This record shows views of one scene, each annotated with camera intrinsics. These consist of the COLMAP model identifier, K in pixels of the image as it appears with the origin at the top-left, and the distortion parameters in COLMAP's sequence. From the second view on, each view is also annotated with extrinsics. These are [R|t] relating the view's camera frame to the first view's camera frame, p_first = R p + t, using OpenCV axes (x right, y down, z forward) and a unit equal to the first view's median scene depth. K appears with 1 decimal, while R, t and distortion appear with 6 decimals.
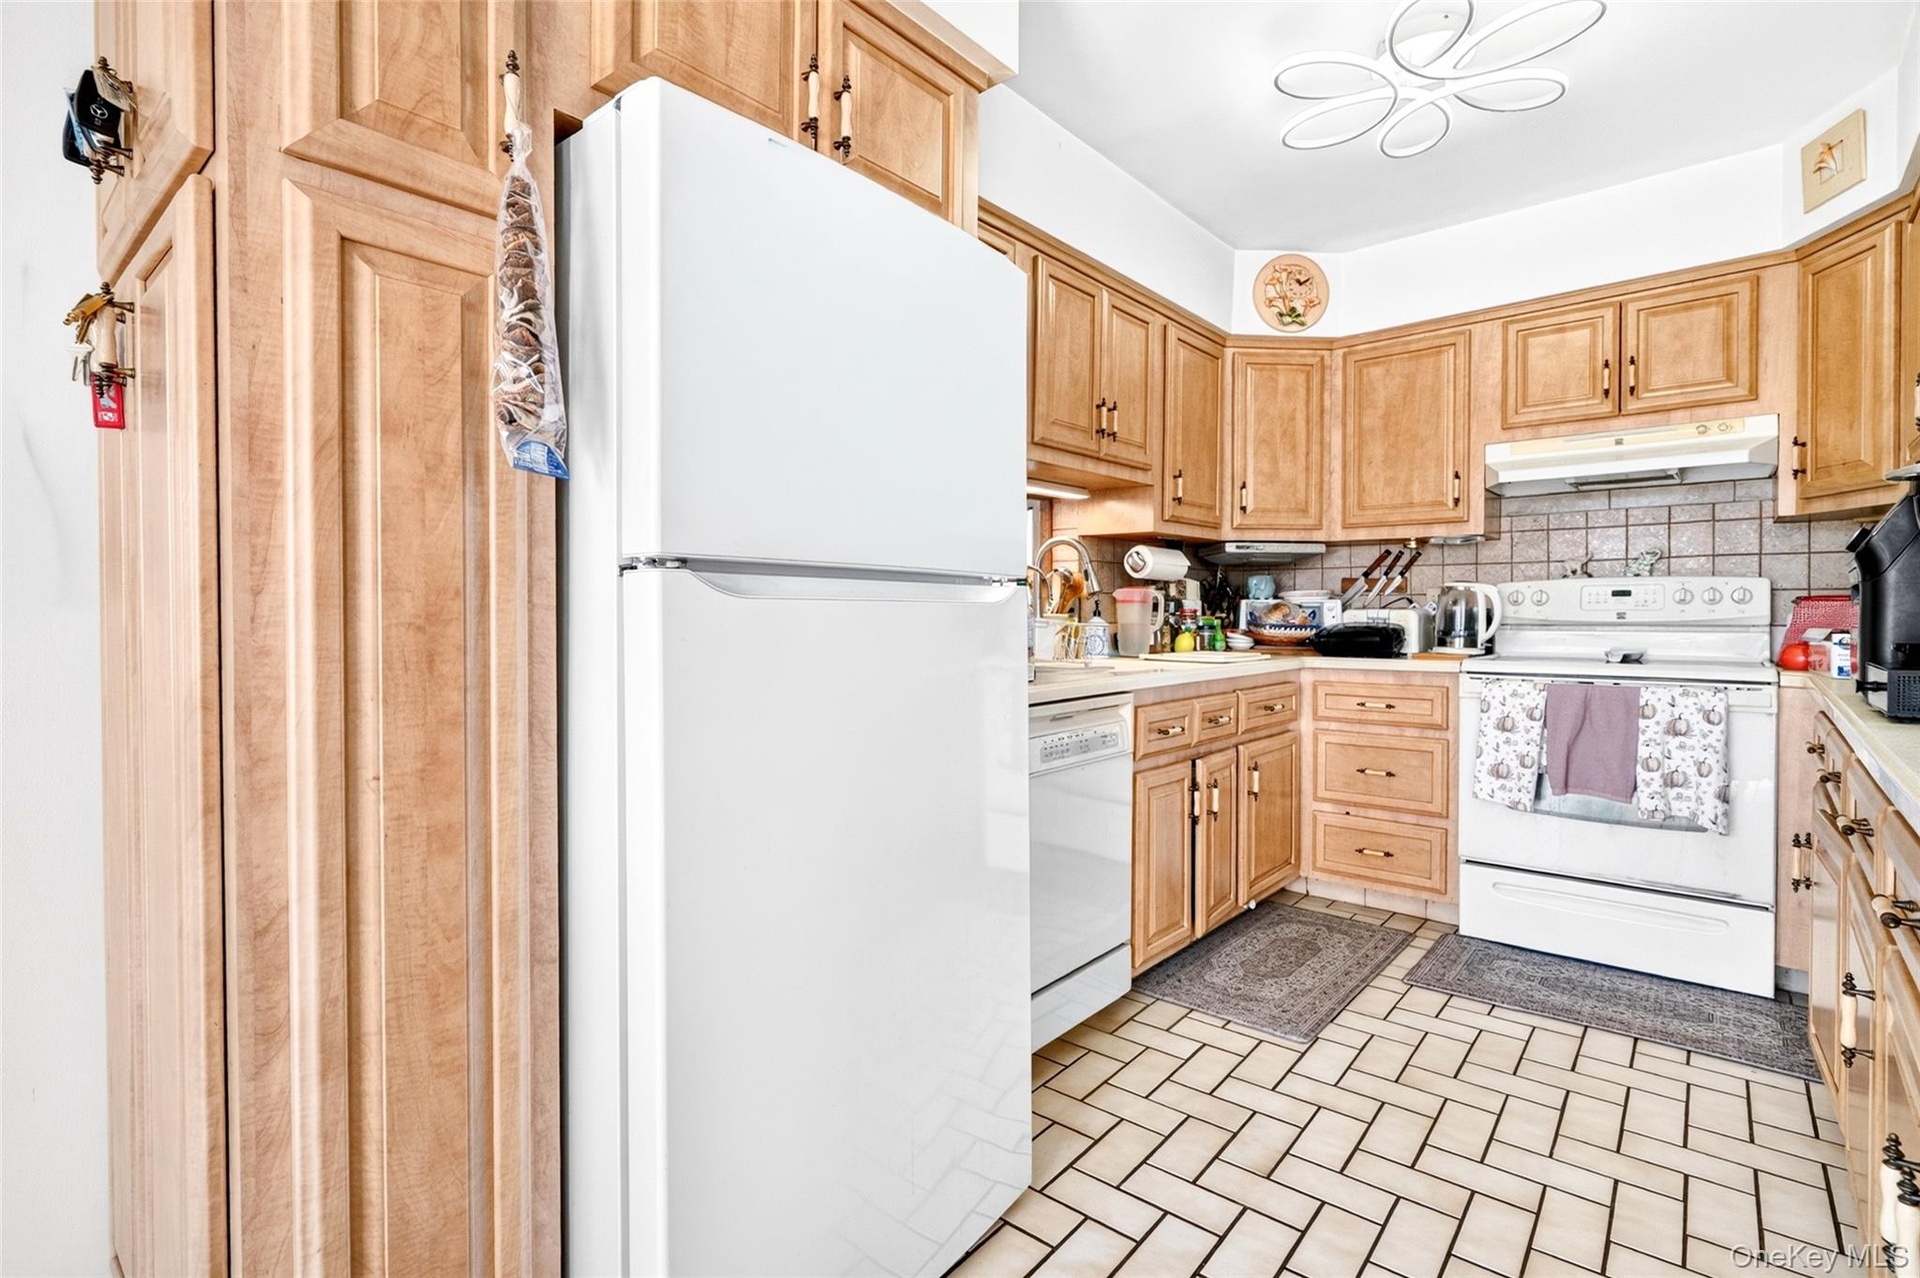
lens RADIAL K [[907.8, 0, 968.4], [0, 907.8, 636.0], [0, 0, 1]] dist [-0.007985, 0.001547]
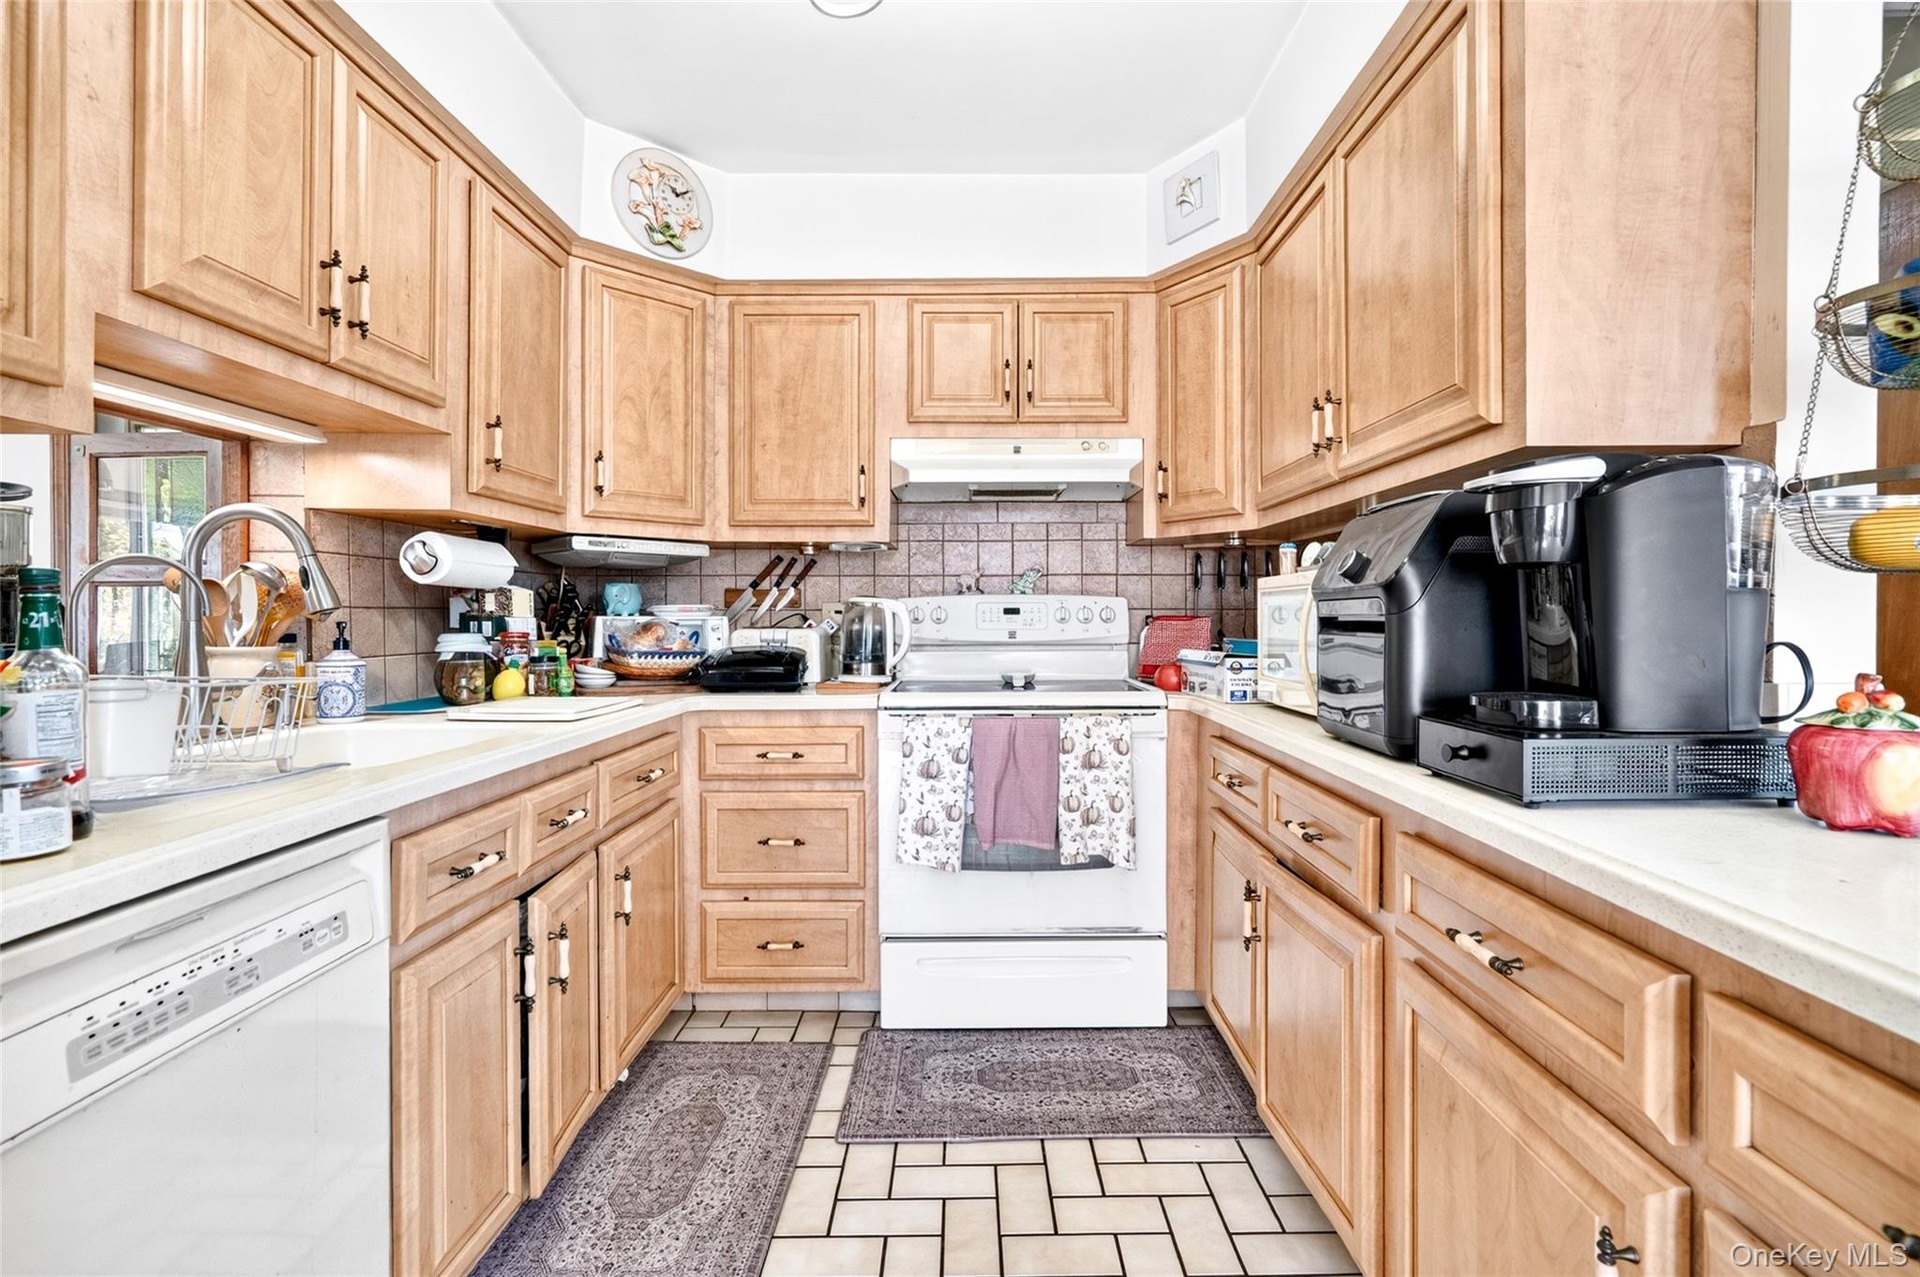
lens RADIAL K [[907.8, 0, 976.9], [0, 907.8, 620.8], [0, 0, 1]] dist [-0.007985, 0.001547]
pose [[0.765650, -0.003275, 0.643249, 0.085521], [0.017685, 0.999716, -0.015961, -0.024799], [-0.643015, 0.023596, 0.765490, 0.316243]]
